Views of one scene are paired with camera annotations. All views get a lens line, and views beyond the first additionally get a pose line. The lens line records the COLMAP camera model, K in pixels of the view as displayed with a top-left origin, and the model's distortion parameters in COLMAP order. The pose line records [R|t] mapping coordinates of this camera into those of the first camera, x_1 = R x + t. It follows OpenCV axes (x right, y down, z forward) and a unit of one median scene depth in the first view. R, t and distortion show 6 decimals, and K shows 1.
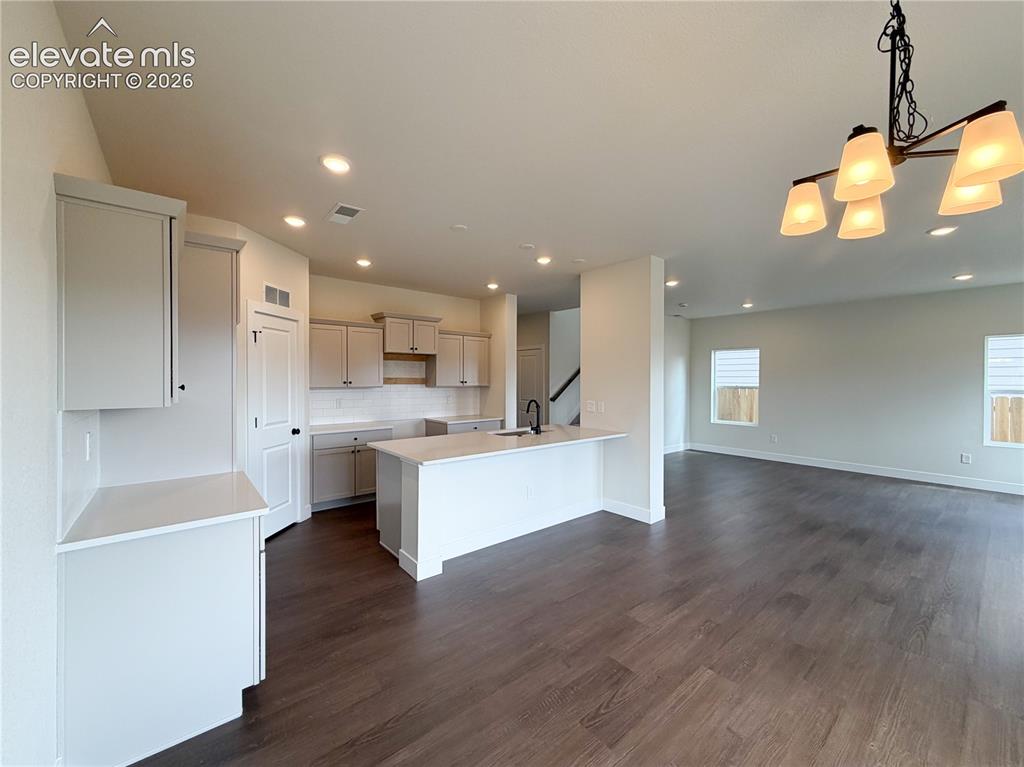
lens RADIAL K [[392.6, 0, 533.4], [0, 392.6, 383.8], [0, 0, 1]] dist [-0.000273, -0.000010]
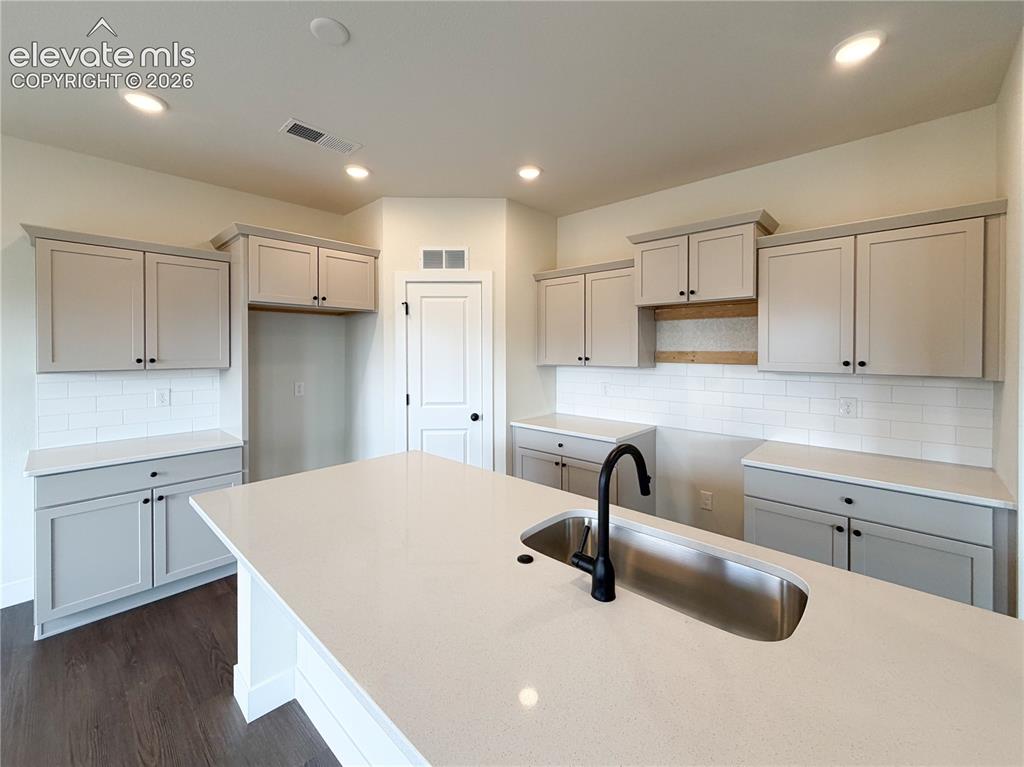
lens RADIAL K [[422.6, 0, 514.2], [0, 422.6, 351.2], [0, 0, 1]] dist [-0.000379, -0.000122]
pose [[0.089547, 0.000879, -0.995982, 0.287095], [-0.012860, 0.999917, -0.000274, -0.017841], [0.995900, 0.012833, 0.089551, 1.024720]]
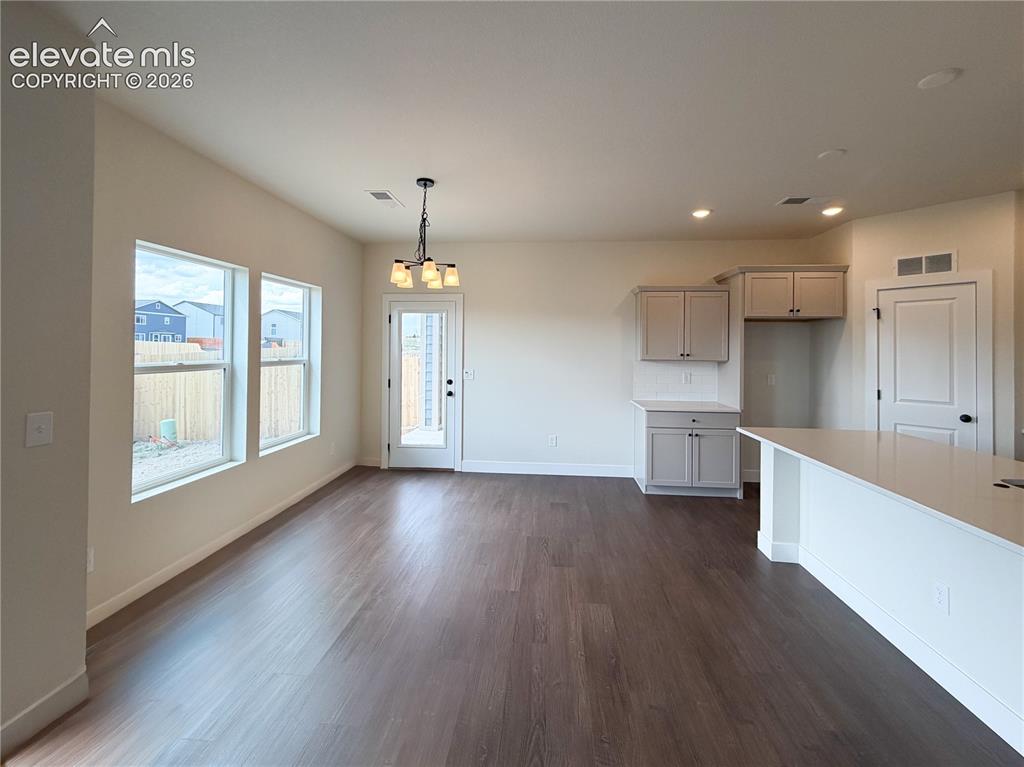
lens RADIAL K [[440.0, 0, 497.1], [0, 440.0, 346.4], [0, 0, 1]] dist [-0.000059, -0.000239]
pose [[-0.743819, -0.015744, -0.668196, 0.749662], [-0.021310, 0.999773, 0.000165, -0.008237], [0.668042, 0.014362, -0.743985, 1.051184]]
